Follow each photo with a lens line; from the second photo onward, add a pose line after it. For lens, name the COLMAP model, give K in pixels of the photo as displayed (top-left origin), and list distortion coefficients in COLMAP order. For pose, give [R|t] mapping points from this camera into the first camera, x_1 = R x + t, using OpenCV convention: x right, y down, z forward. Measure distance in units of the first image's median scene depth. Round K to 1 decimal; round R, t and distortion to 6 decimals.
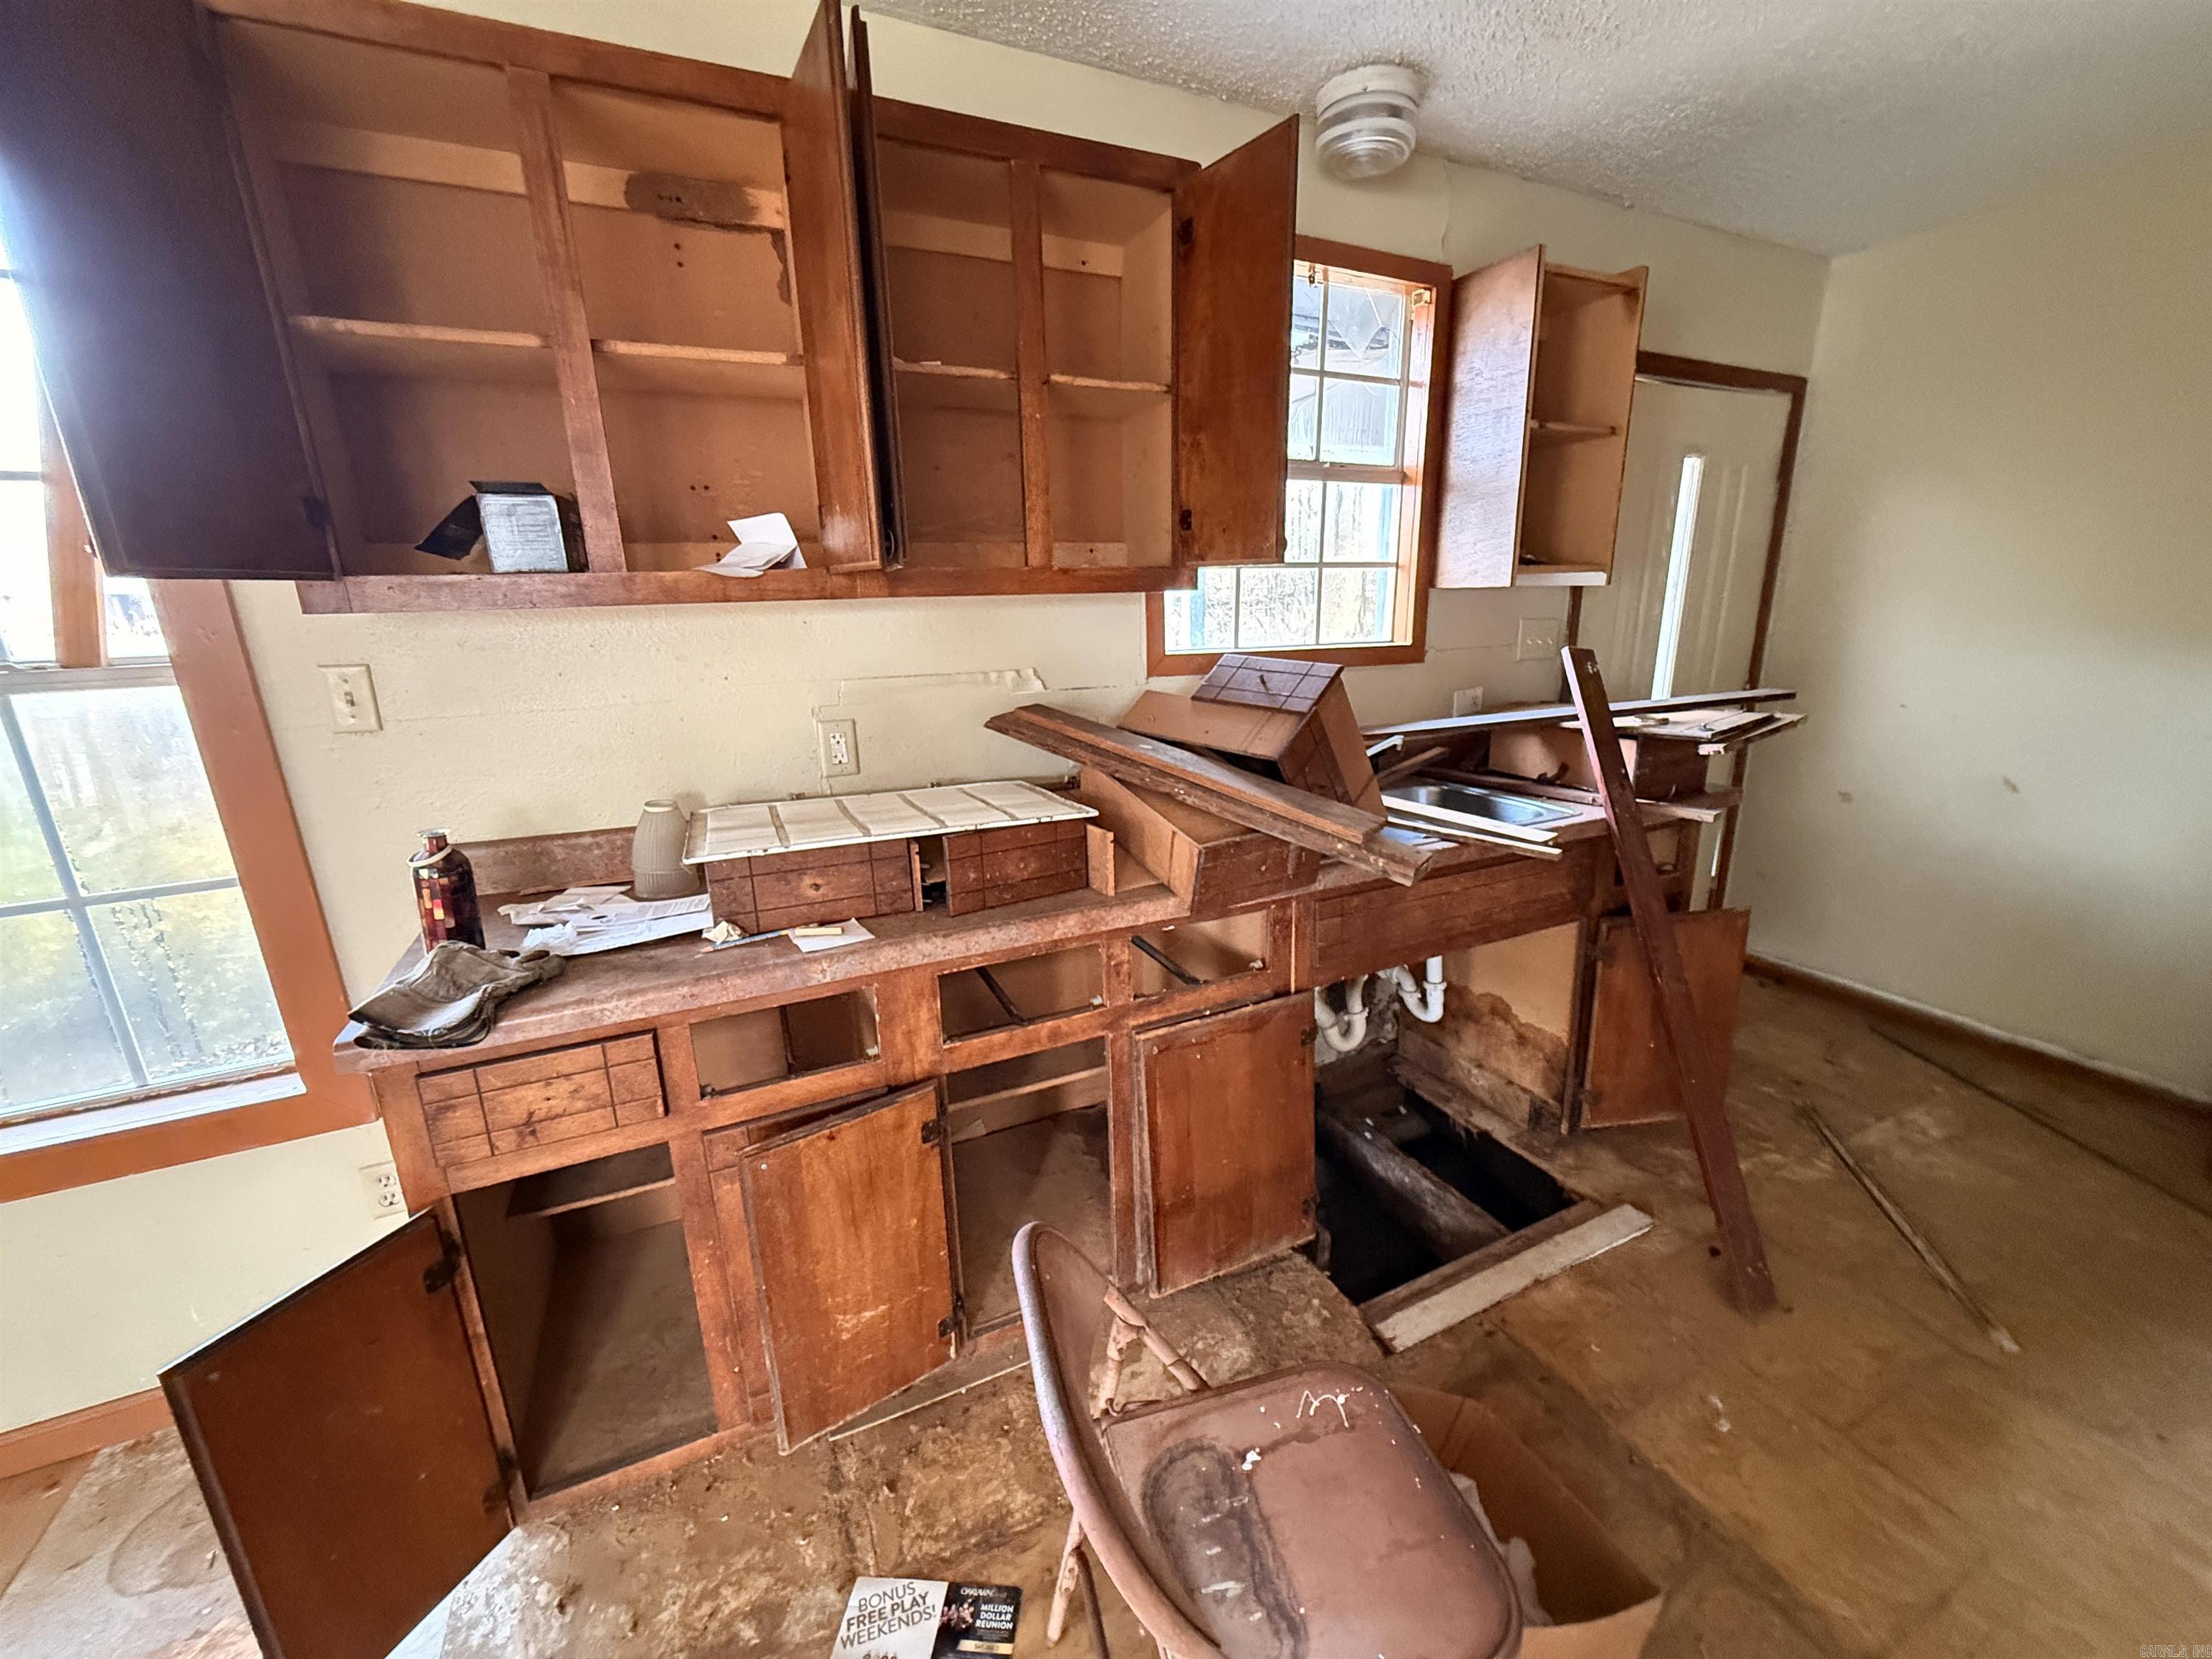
lens RADIAL K [[881.4, 0, 1107.6], [0, 881.4, 831.9], [0, 0, 1]] dist [0.000345, -0.000029]
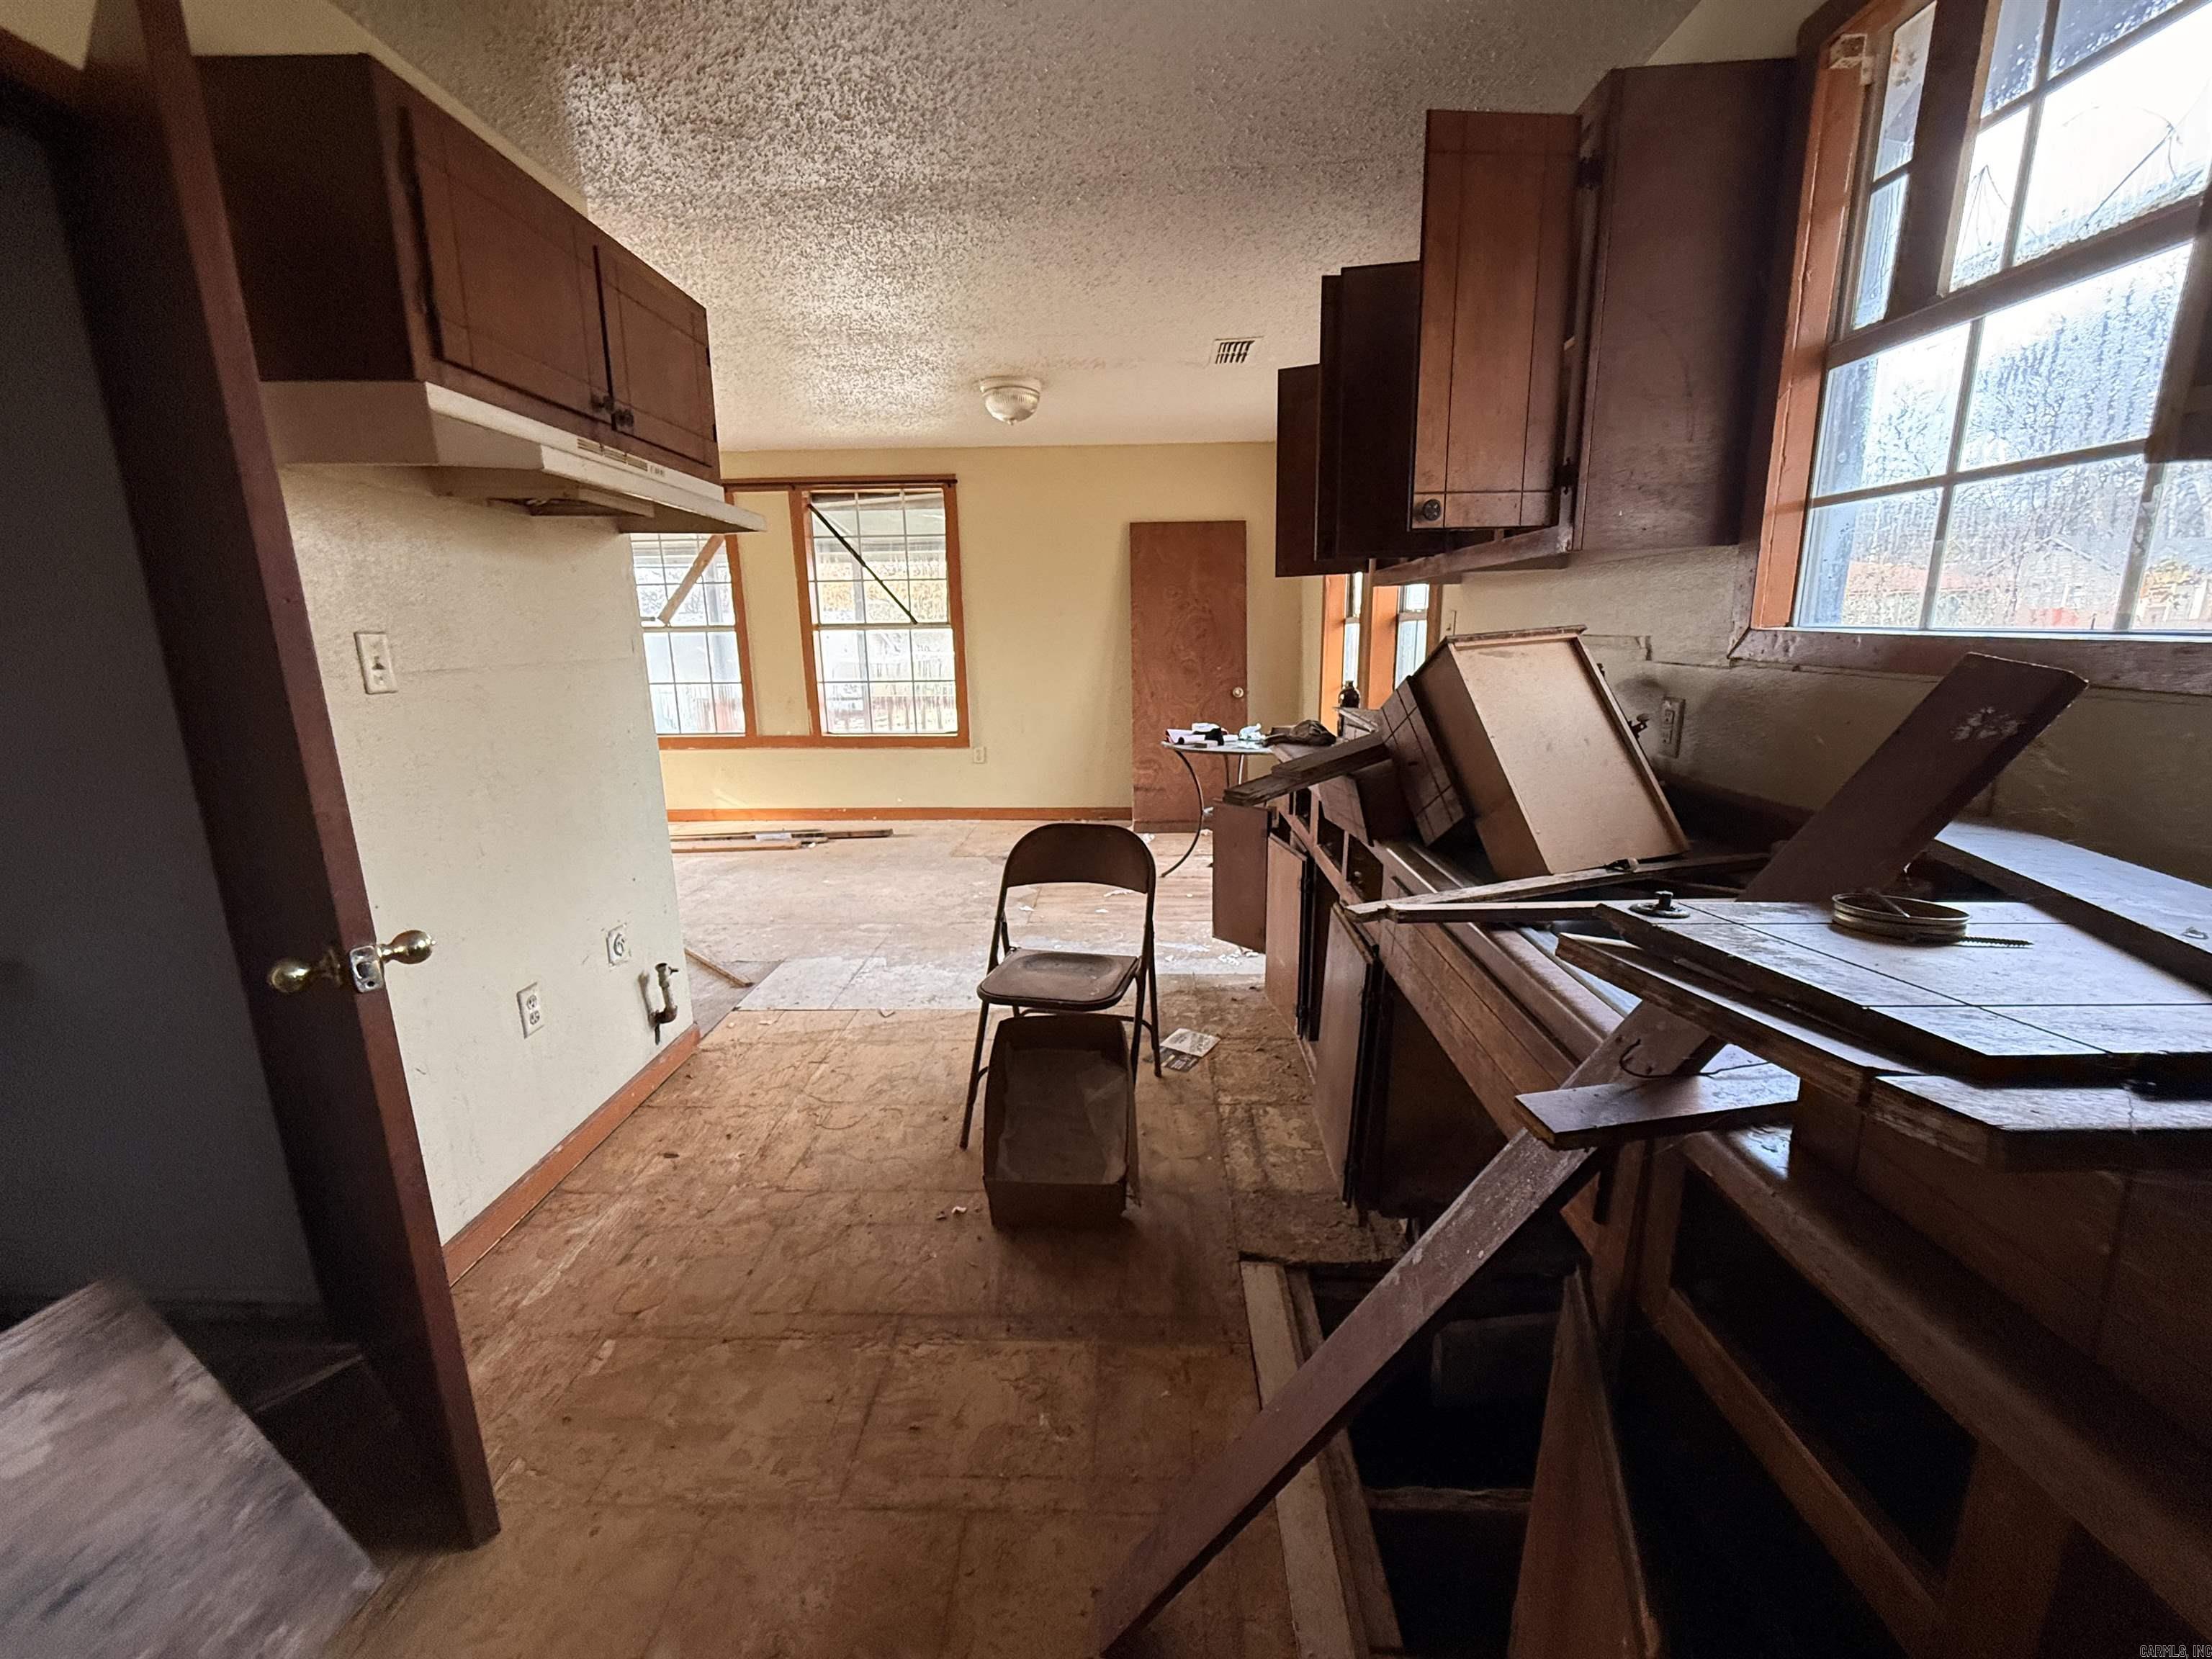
lens RADIAL K [[870.9, 0, 1110.5], [0, 870.9, 823.4], [0, 0, 1]] dist [-0.000345, -0.000047]
pose [[-0.458049, 0.227553, -0.859308, 0.991966], [-0.202956, 0.914377, 0.350320, -0.211091], [0.865448, 0.334866, -0.372646, 0.884027]]
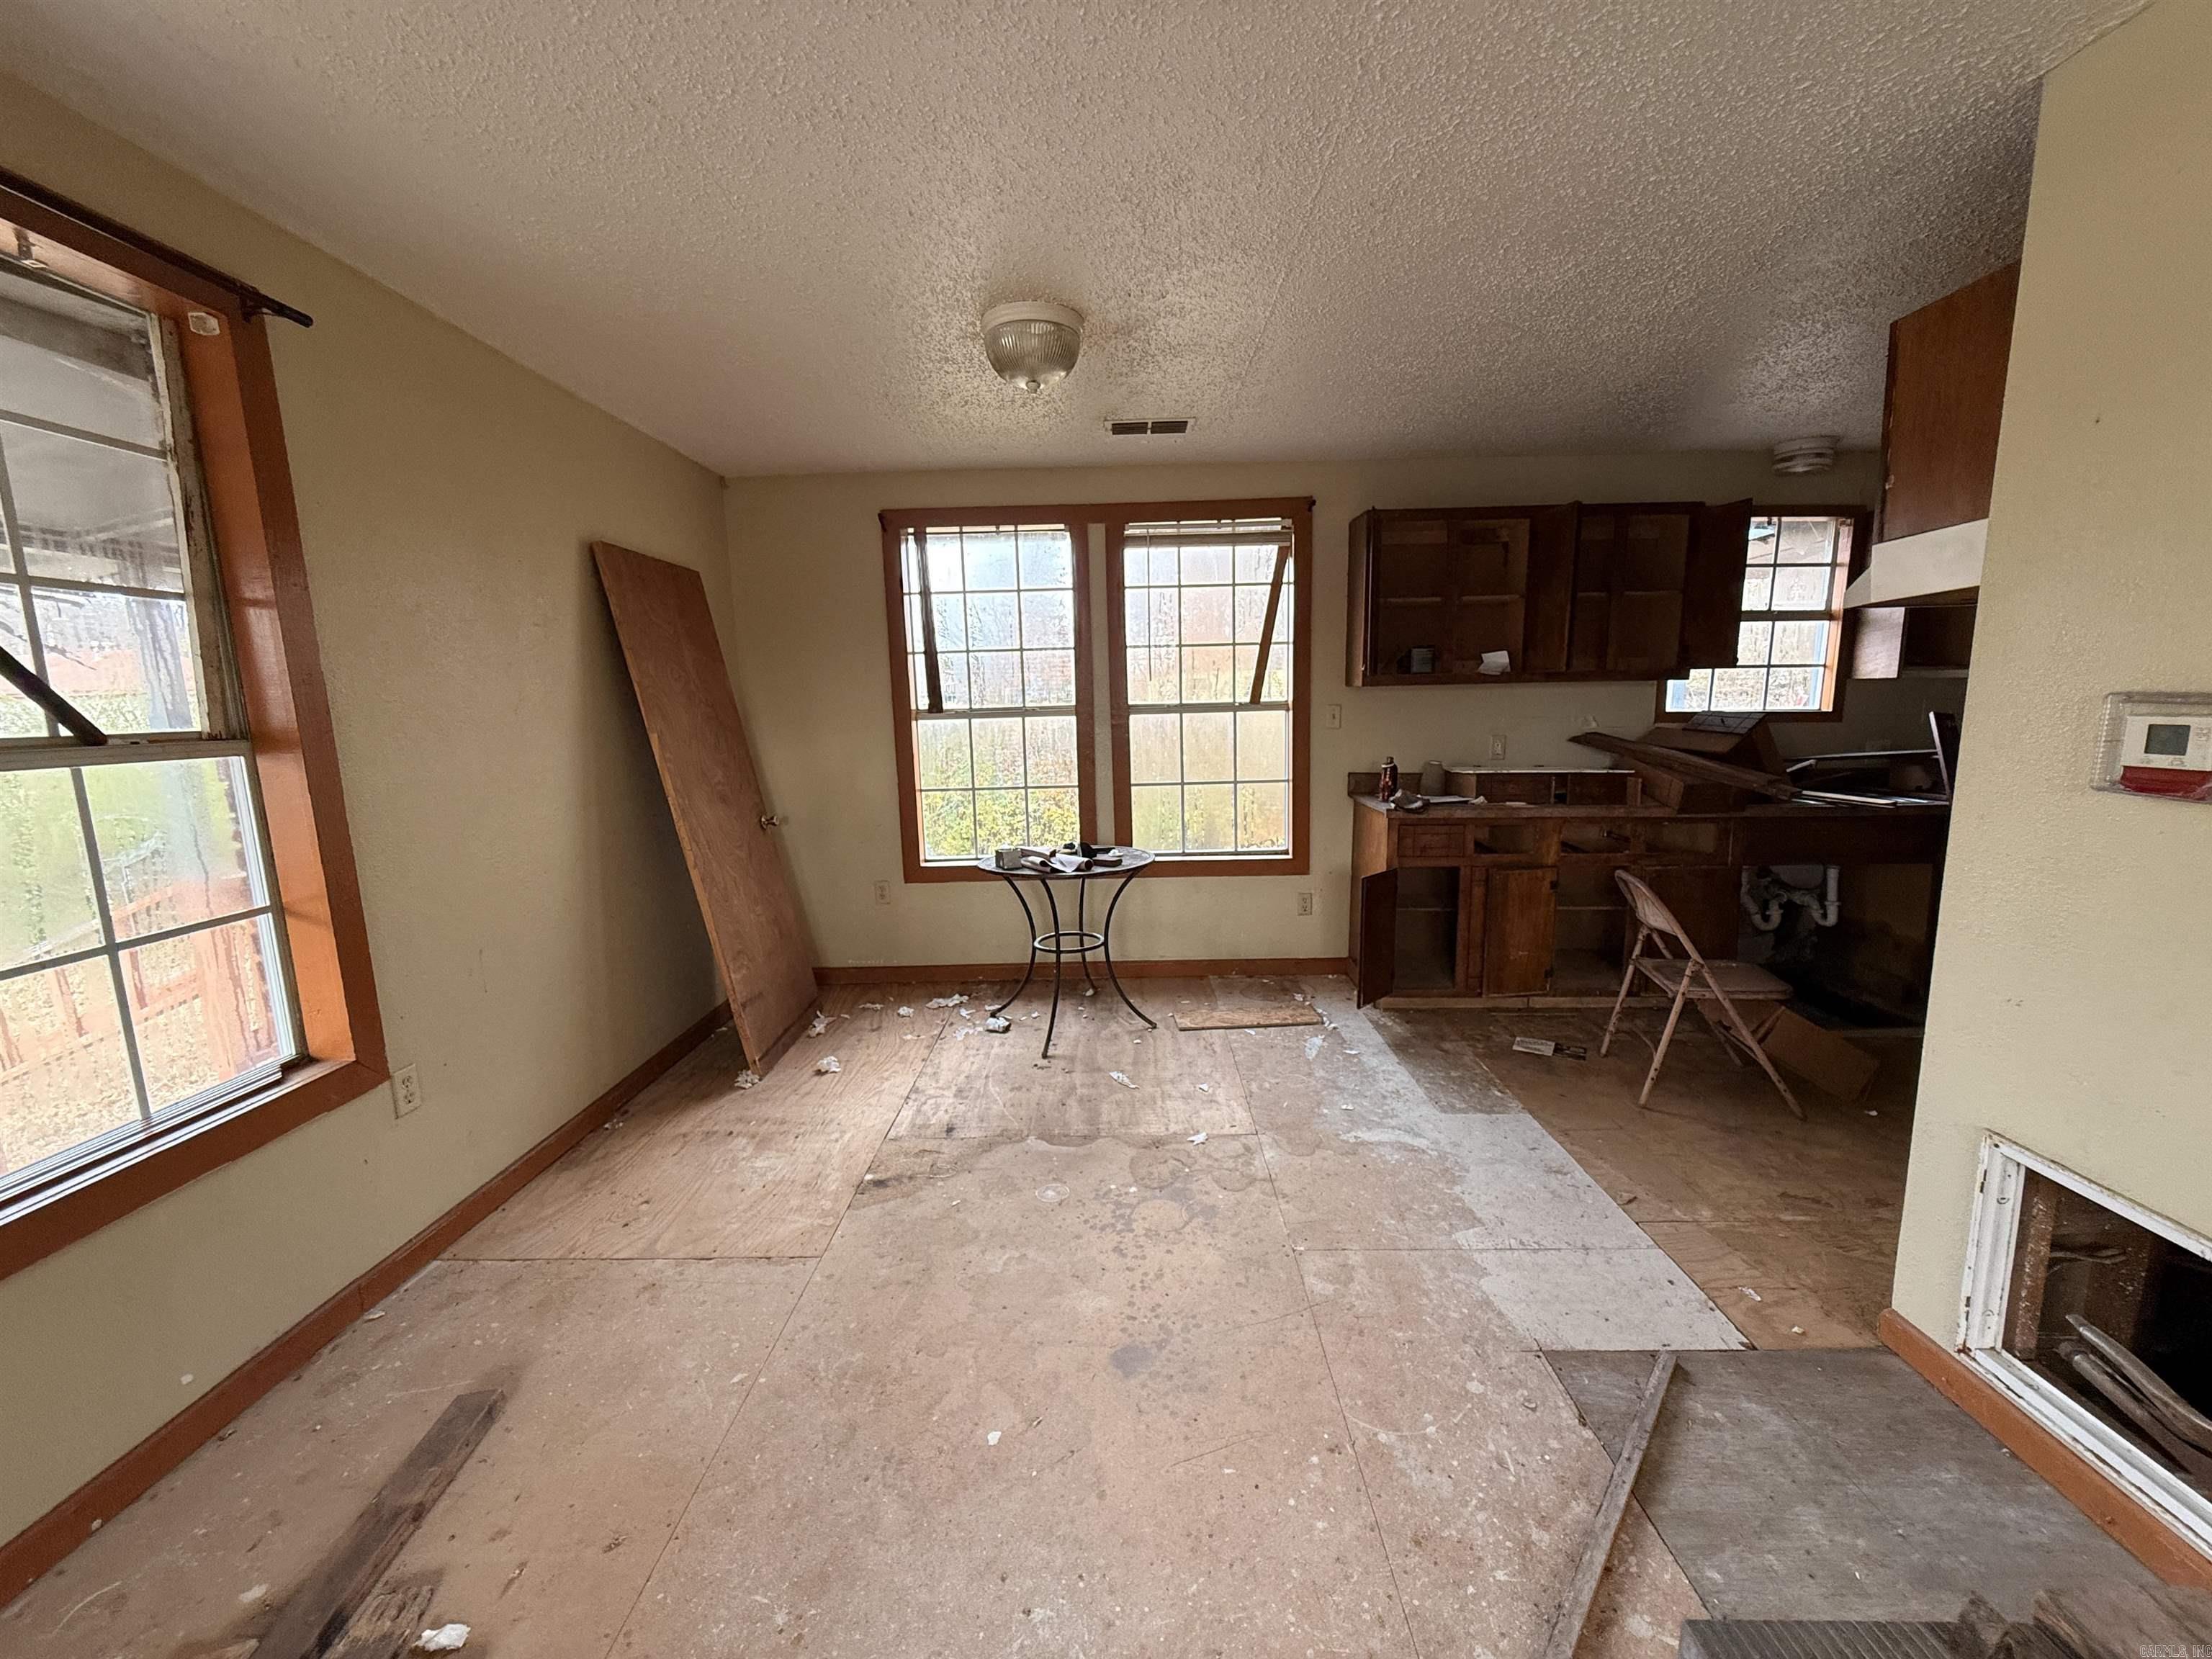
lens RADIAL K [[881.4, 0, 1107.6], [0, 881.4, 831.9], [0, 0, 1]] dist [0.000345, -0.000029]
pose [[0.896126, 0.077473, -0.436985, -0.175071], [-0.119133, 0.990499, -0.068701, 0.357582], [0.427510, 0.113625, 0.896841, -1.303125]]
